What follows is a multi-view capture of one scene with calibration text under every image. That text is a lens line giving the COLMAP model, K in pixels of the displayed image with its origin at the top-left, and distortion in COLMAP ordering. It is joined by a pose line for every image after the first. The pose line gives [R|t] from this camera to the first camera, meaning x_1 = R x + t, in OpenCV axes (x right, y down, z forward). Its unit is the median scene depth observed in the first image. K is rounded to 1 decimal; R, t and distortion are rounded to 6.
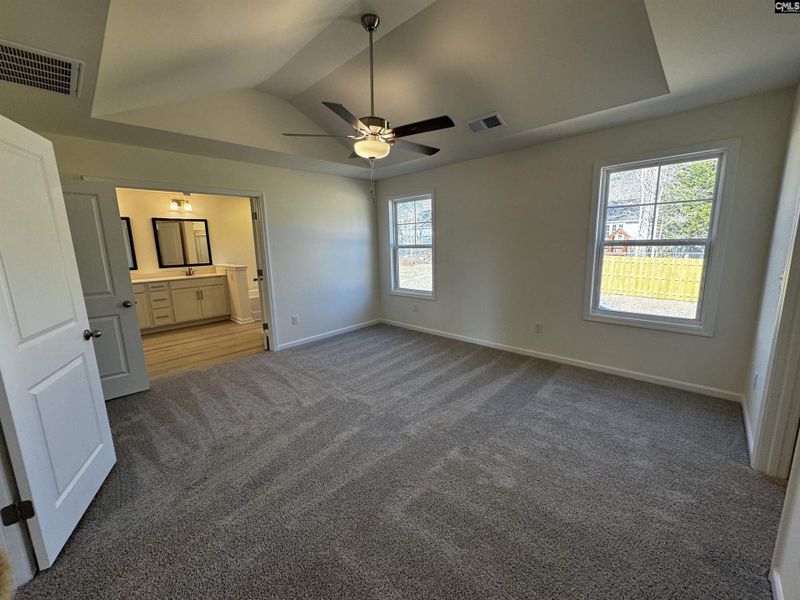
lens RADIAL K [[314.7, 0, 399.8], [0, 314.7, 298.2], [0, 0, 1]] dist [-0.001121, -0.000132]
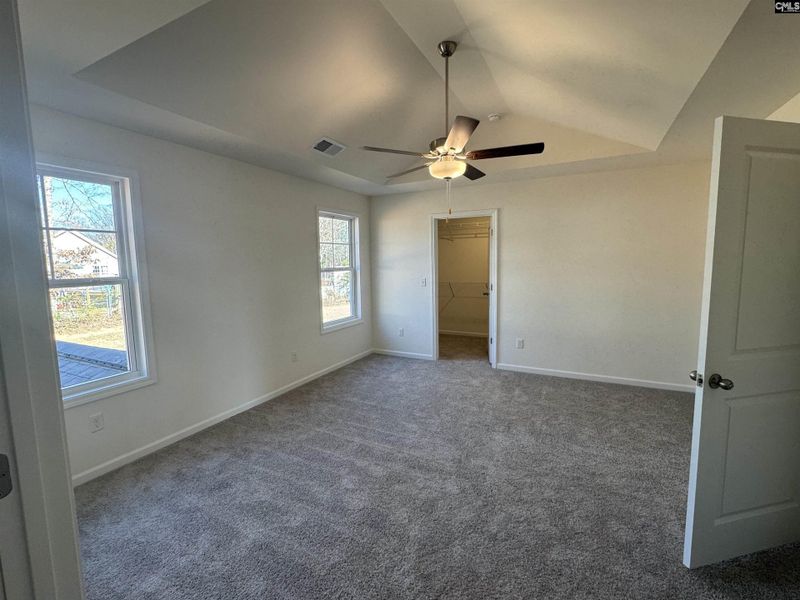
lens RADIAL K [[359.7, 0, 400.0], [0, 359.7, 300.0], [0, 0, 1]] dist [0.001517, 0.000249]
pose [[-0.267402, -0.073476, 0.960780, -0.756833], [0.193054, 0.972787, 0.128125, -0.168024], [-0.944048, 0.219743, -0.245940, 0.994752]]
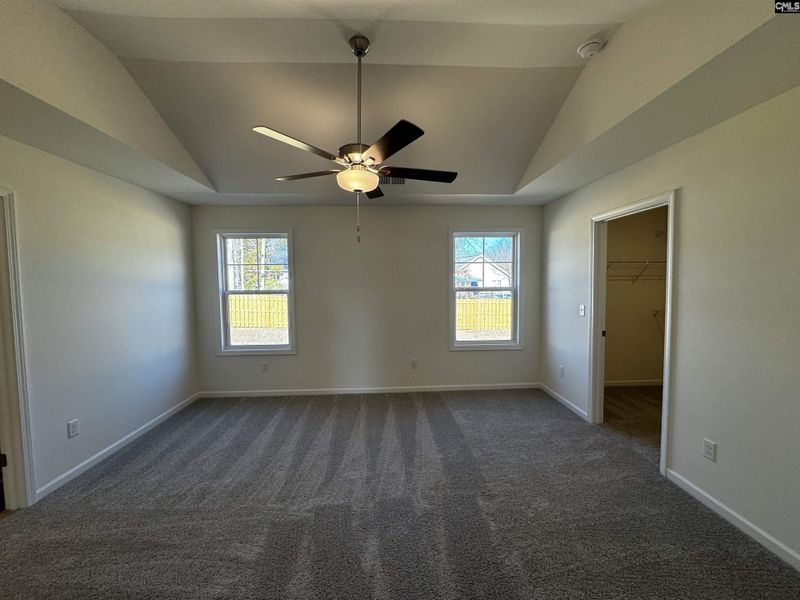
lens RADIAL K [[314.7, 0, 399.8], [0, 314.7, 298.2], [0, 0, 1]] dist [-0.001121, -0.000132]
pose [[0.694774, -0.019085, 0.718975, -0.415559], [0.118818, 0.988958, -0.088568, -0.047413], [-0.709346, 0.146962, 0.689370, 0.253657]]
